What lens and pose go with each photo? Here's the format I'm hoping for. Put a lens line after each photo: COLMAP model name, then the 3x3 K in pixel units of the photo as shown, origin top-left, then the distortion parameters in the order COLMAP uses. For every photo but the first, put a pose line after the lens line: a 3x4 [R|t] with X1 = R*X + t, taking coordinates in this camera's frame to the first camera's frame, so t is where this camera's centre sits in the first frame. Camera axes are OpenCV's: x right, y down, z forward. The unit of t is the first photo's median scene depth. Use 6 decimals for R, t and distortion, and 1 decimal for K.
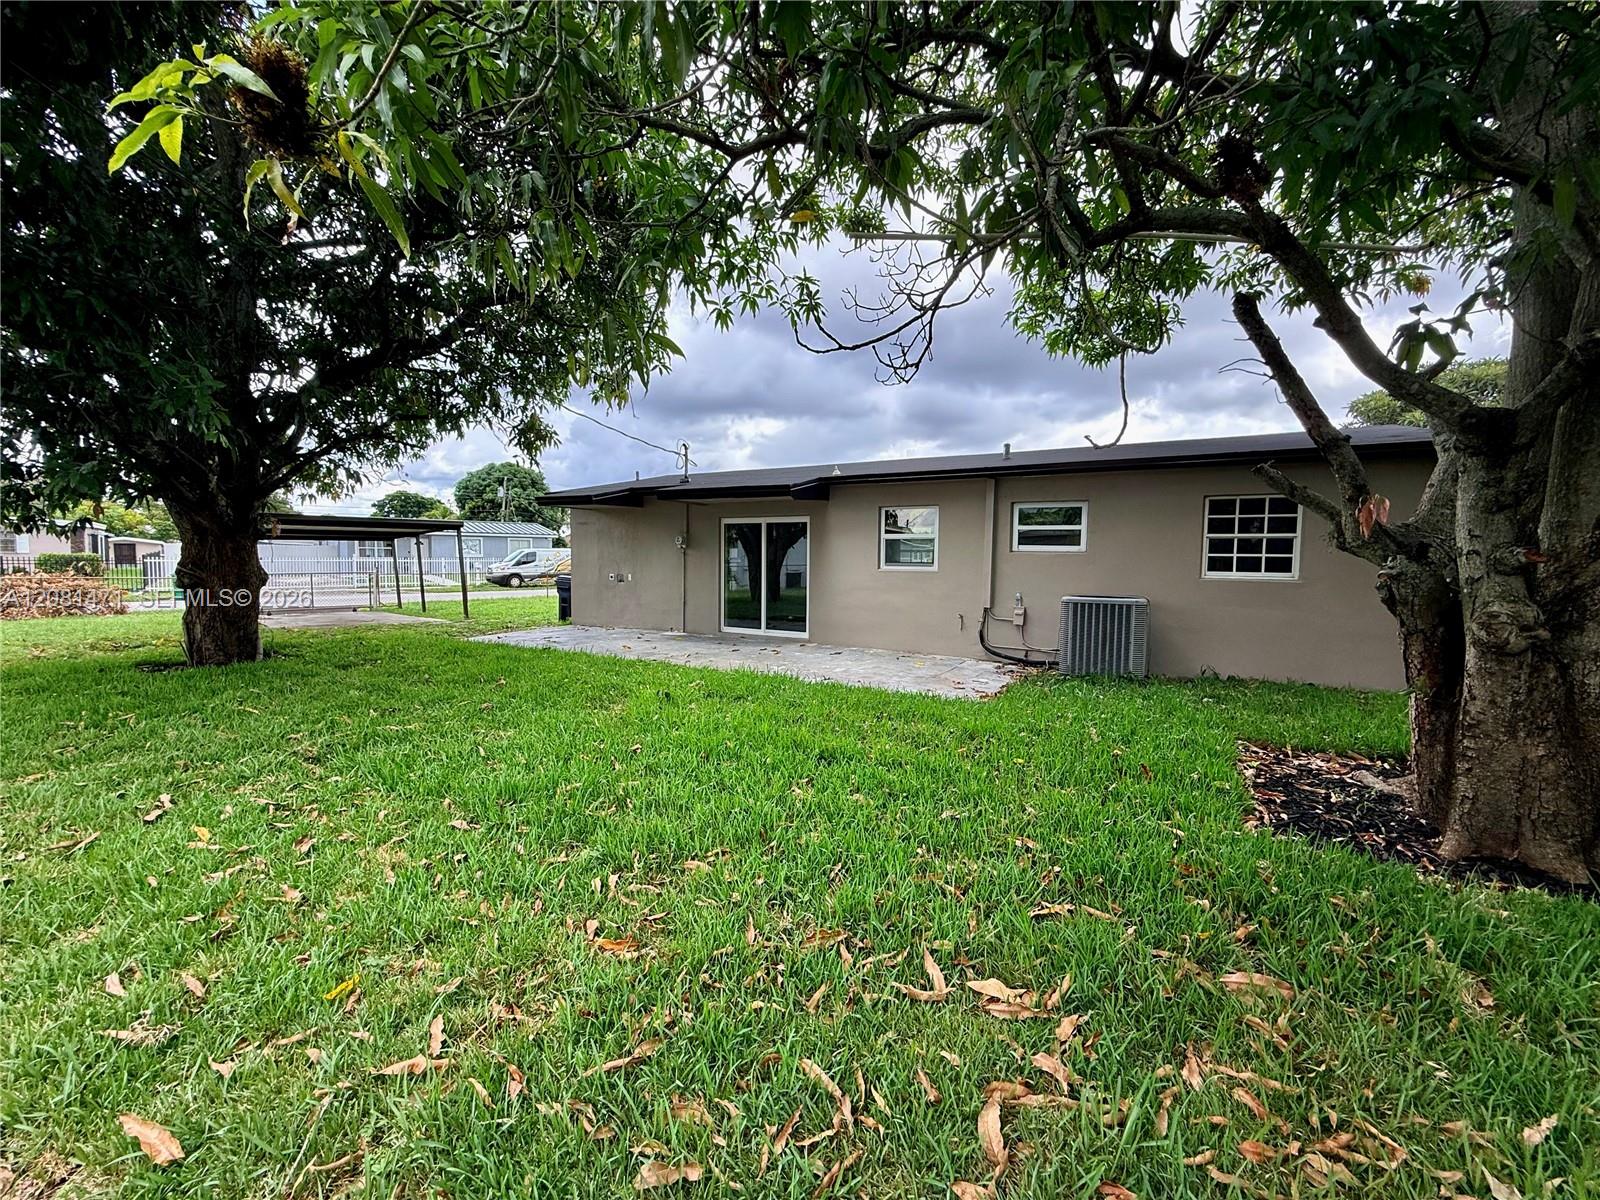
lens RADIAL K [[640.2, 0, 800.9], [0, 640.2, 598.0], [0, 0, 1]] dist [-0.001592, 0.000252]
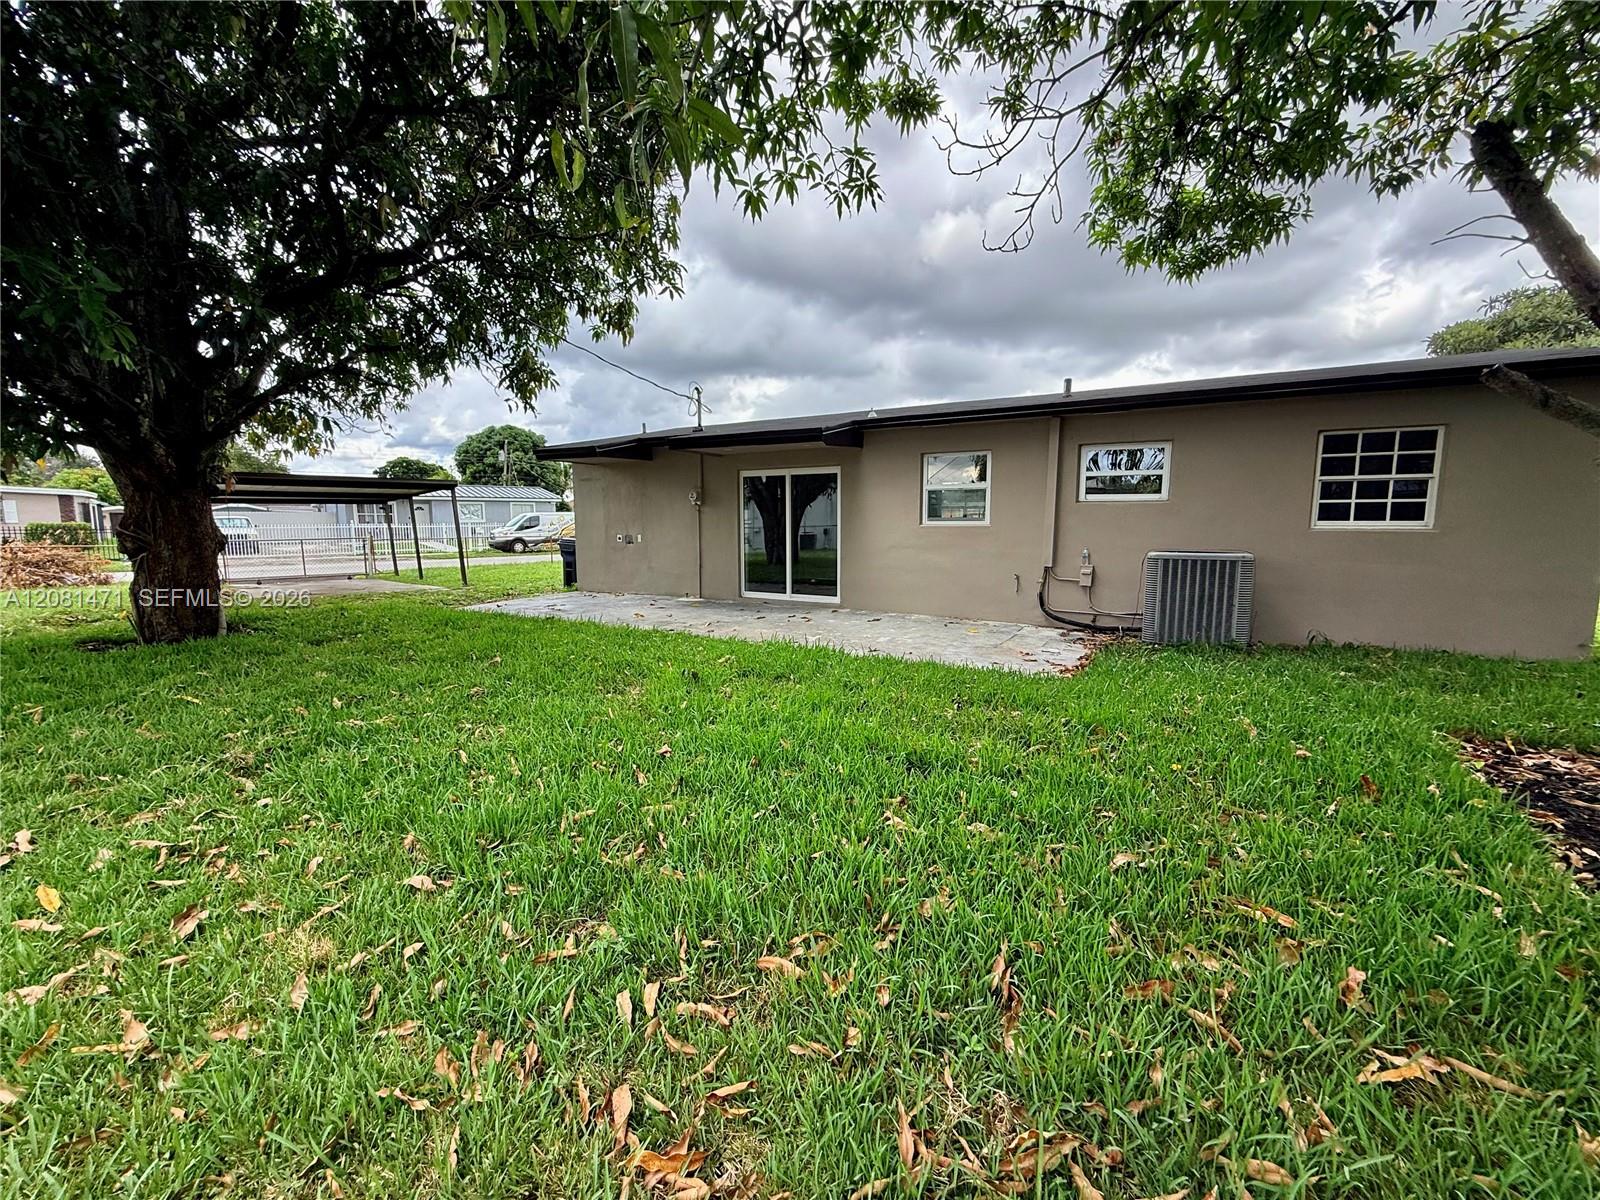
lens RADIAL K [[640.2, 0, 802.1], [0, 640.2, 600.6], [0, 0, 1]] dist [-0.001592, 0.000252]
pose [[0.999914, -0.010499, -0.007856, -0.048697], [0.010958, 0.998086, 0.060869, 0.005316], [0.007202, -0.060950, 0.998115, 0.142803]]
